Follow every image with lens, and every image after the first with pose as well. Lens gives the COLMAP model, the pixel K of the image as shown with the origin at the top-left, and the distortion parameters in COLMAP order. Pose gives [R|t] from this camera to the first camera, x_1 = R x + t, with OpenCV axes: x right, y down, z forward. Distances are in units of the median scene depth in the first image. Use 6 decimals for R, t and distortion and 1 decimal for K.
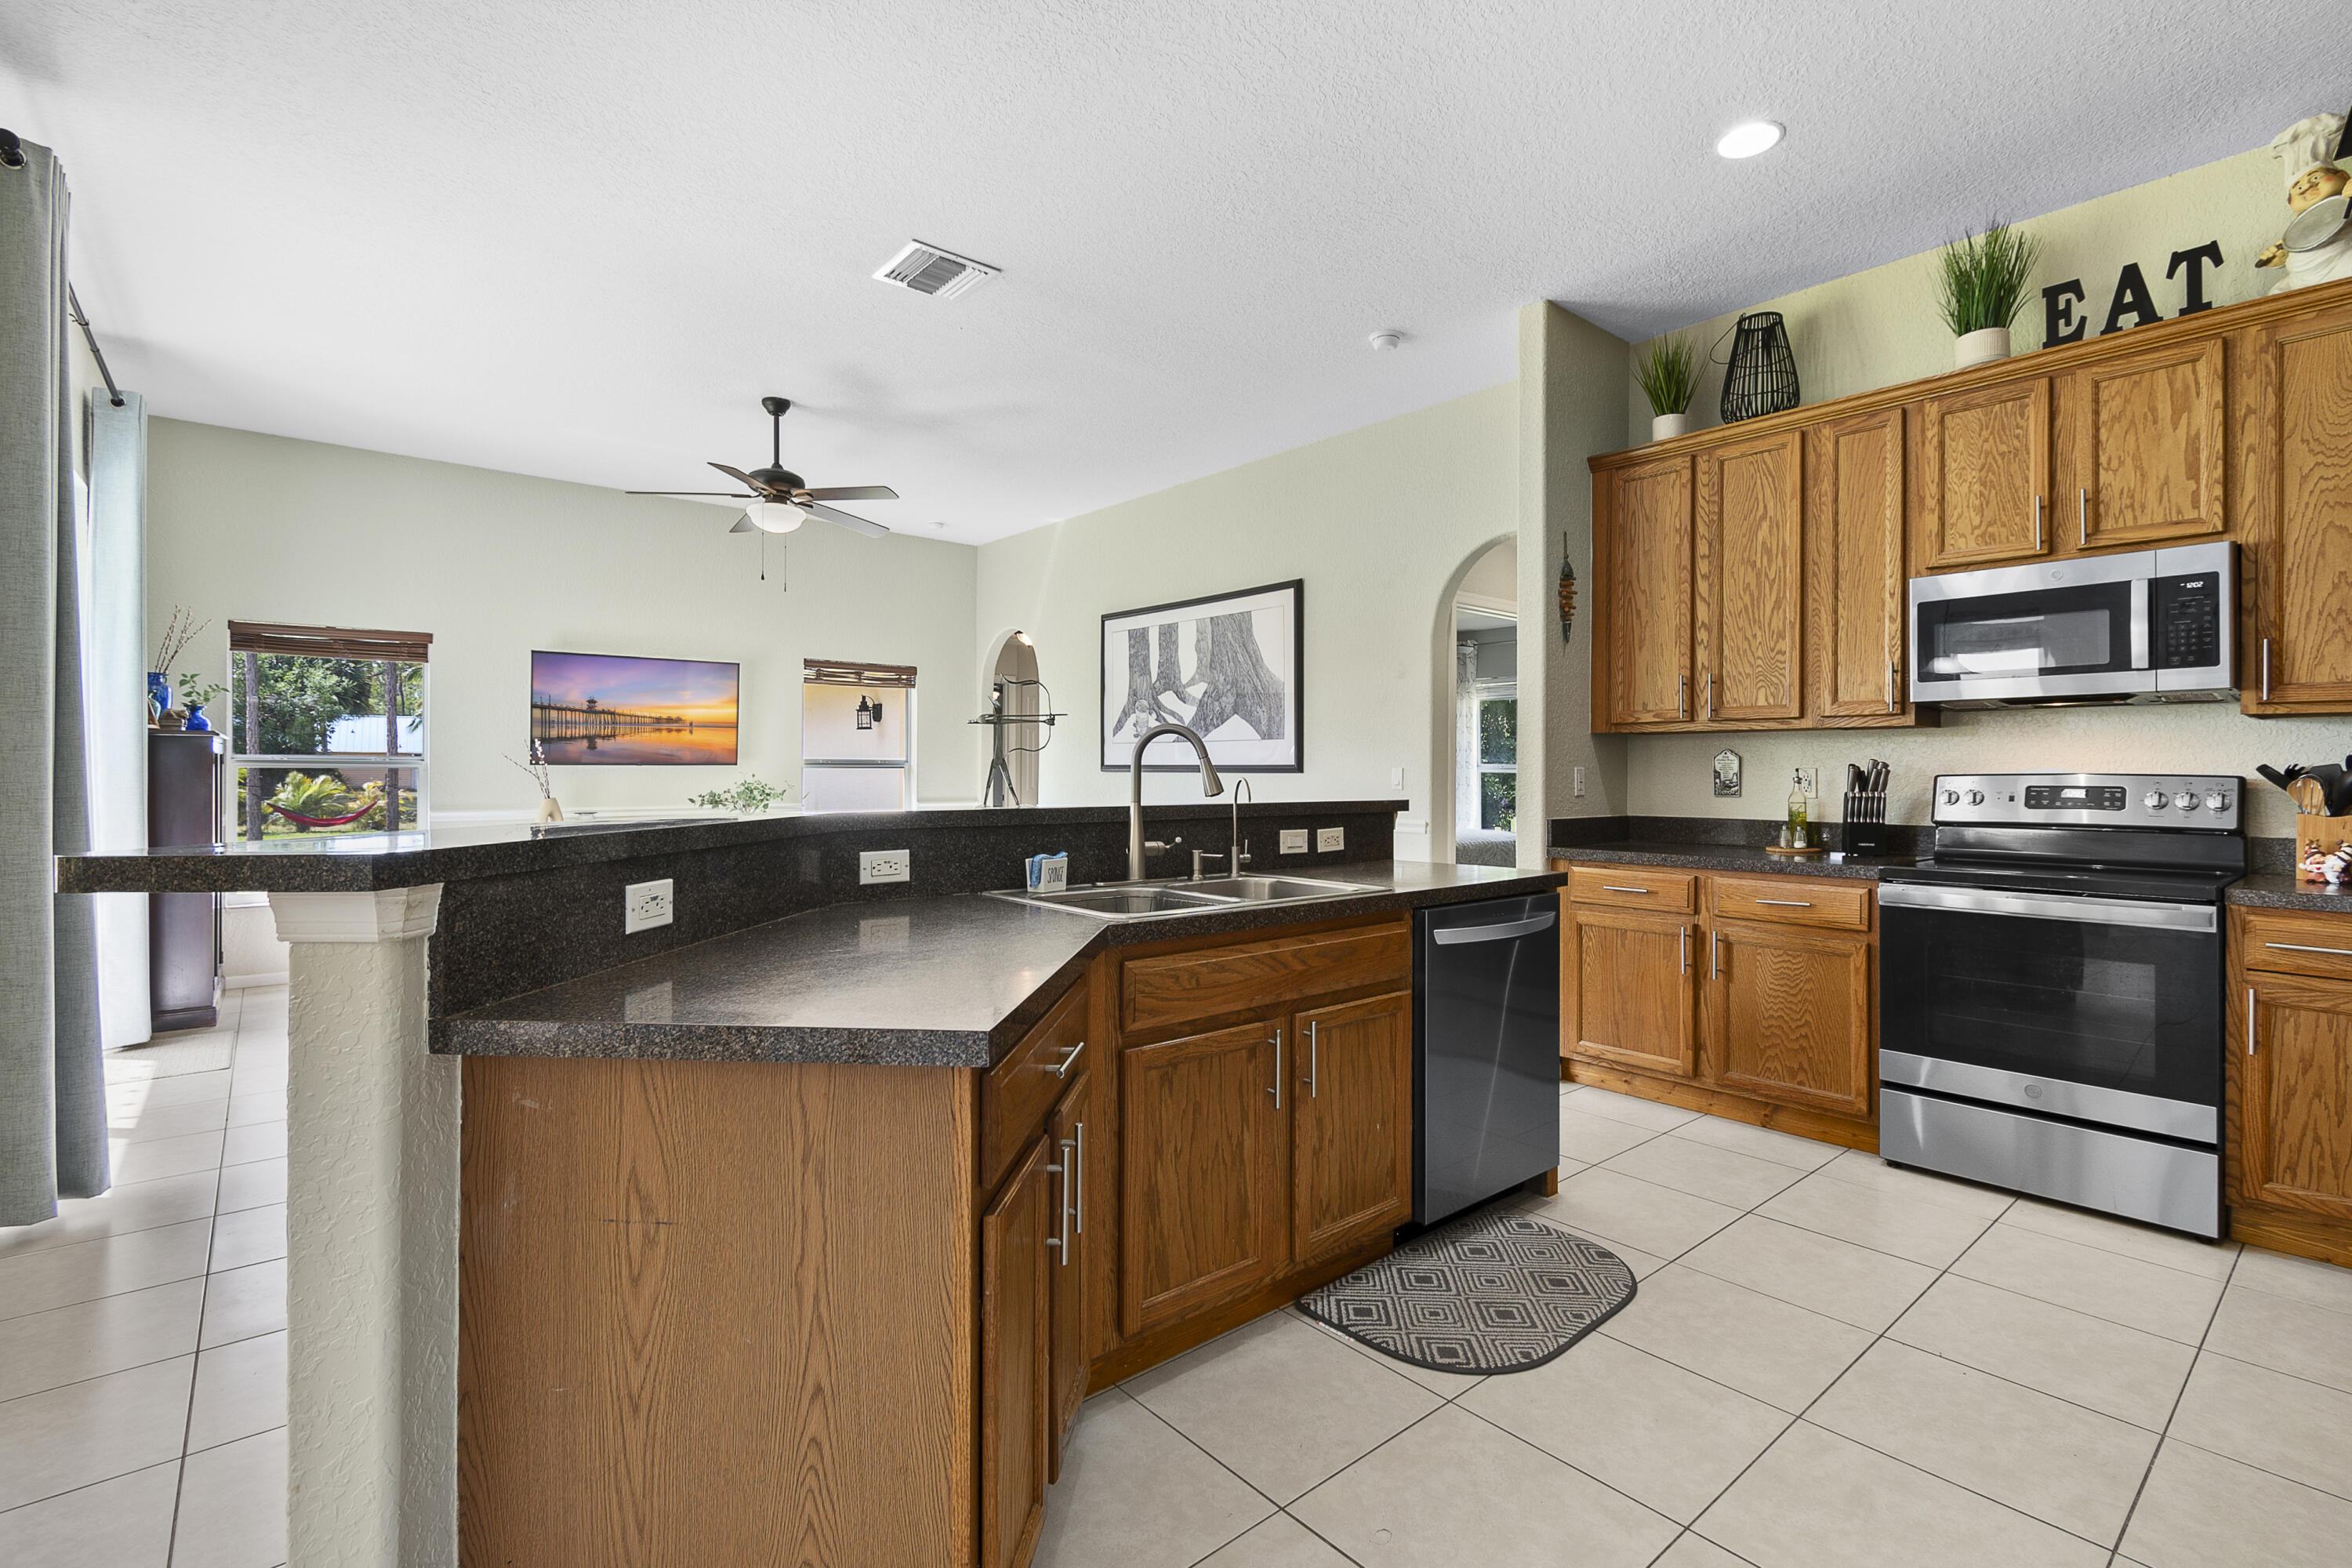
lens RADIAL K [[1101.3, 0, 1191.7], [0, 1101.3, 768.3], [0, 0, 1]] dist [0.005654, -0.001880]
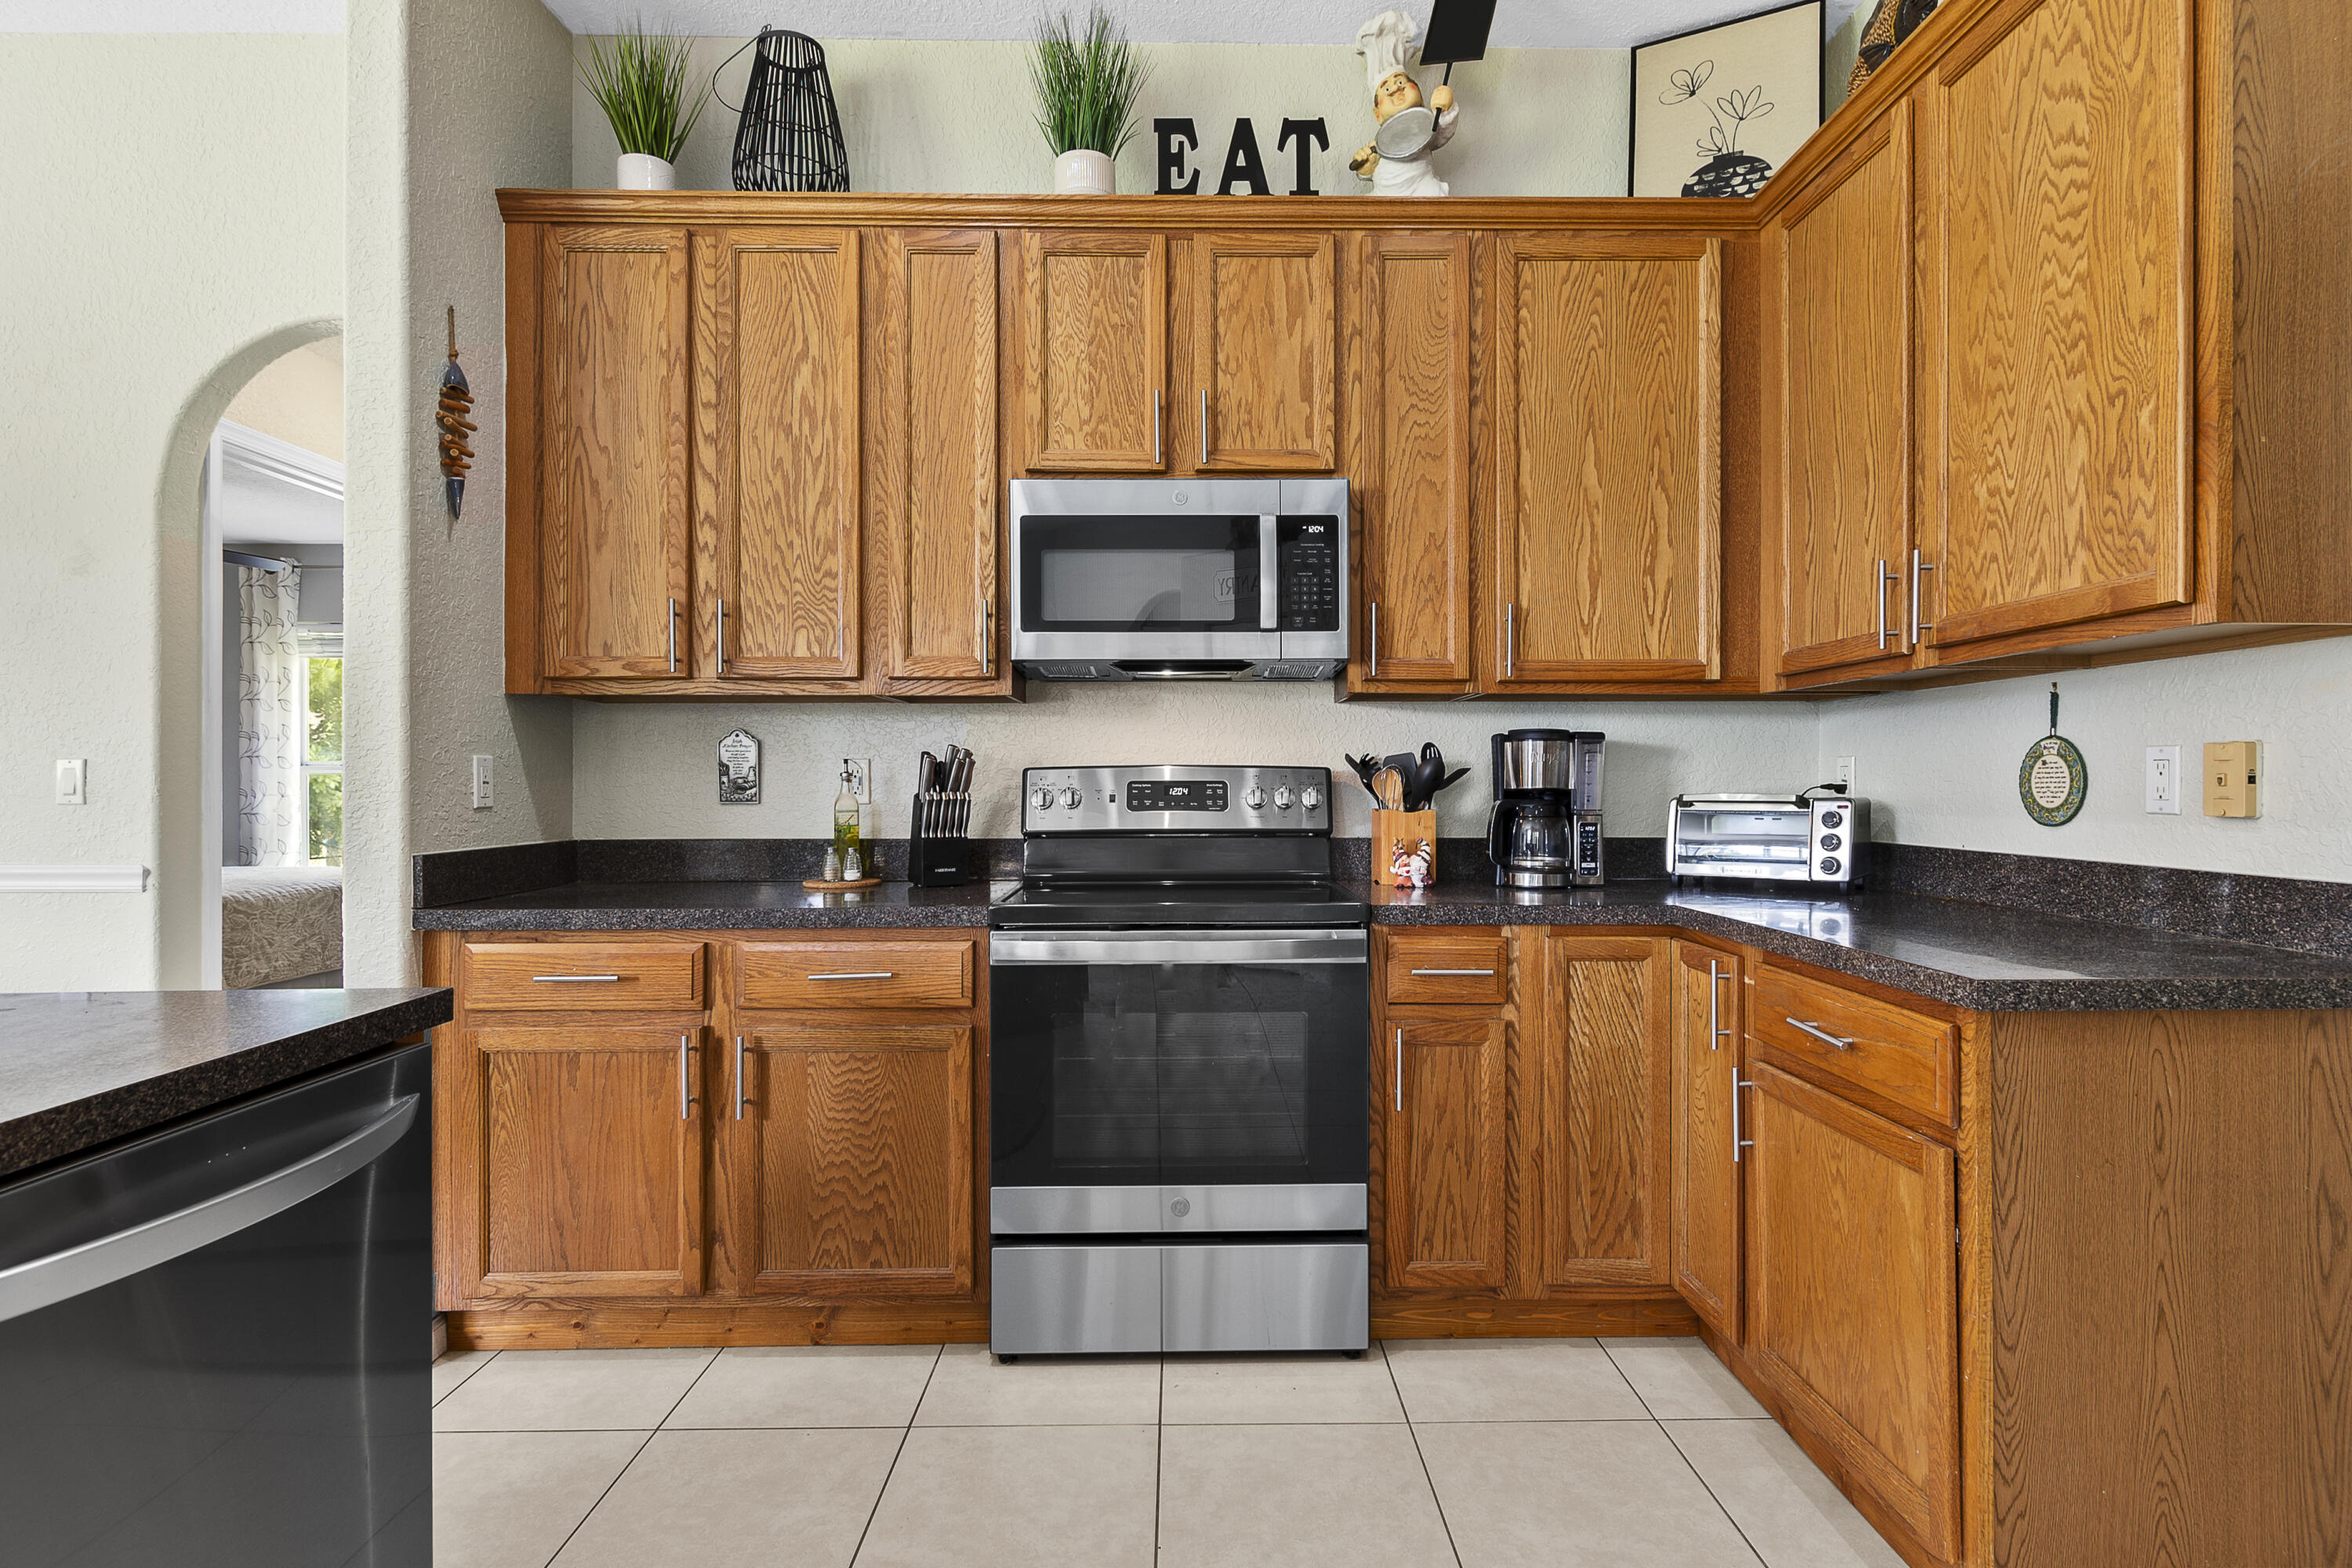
lens RADIAL K [[1197.0, 0, 1187.1], [0, 1197.0, 778.7], [0, 0, 1]] dist [0.003531, -0.000939]
pose [[0.643404, -0.003603, 0.765519, 0.141174], [0.001408, 0.999993, 0.003524, 0.010439], [-0.765526, -0.001189, 0.643404, 0.406546]]
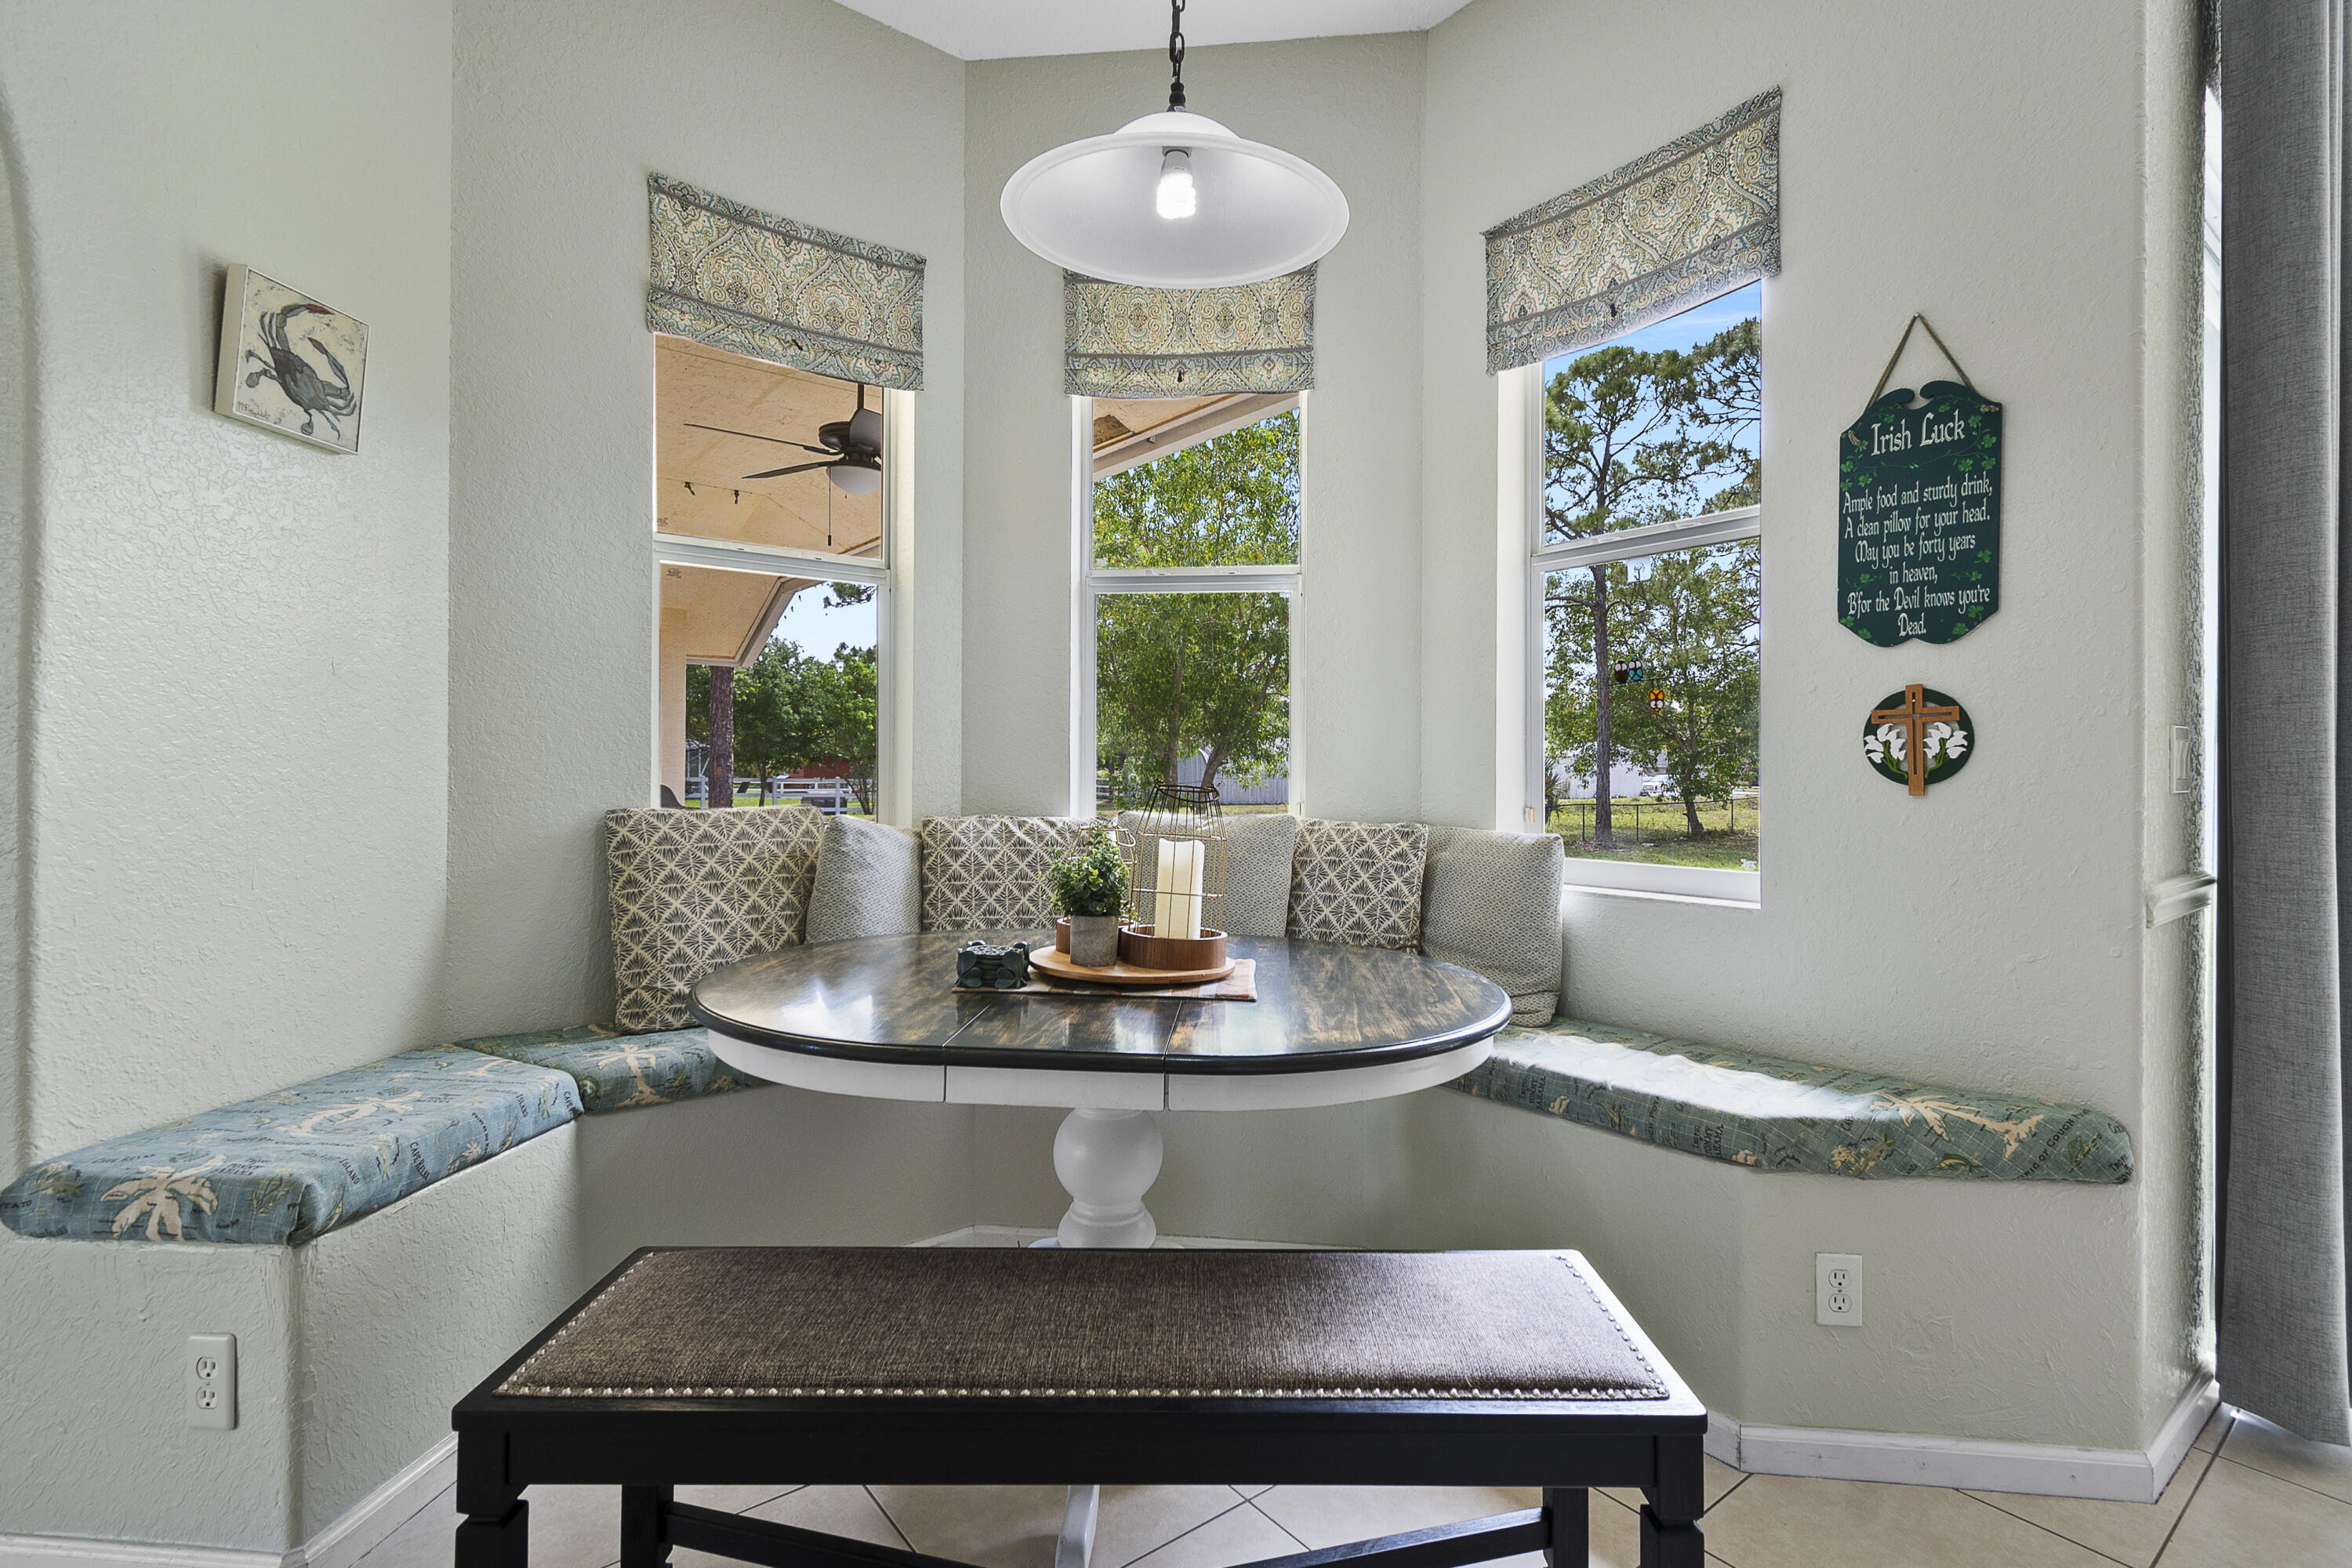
lens RADIAL K [[1101.3, 0, 1190.1], [0, 1101.3, 765.9], [0, 0, 1]] dist [0.005654, -0.001880]
pose [[-0.037450, -0.011730, -0.999230, -0.275314], [-0.005251, 0.999920, -0.011542, 0.023383], [0.999285, 0.004815, -0.037509, 0.271286]]
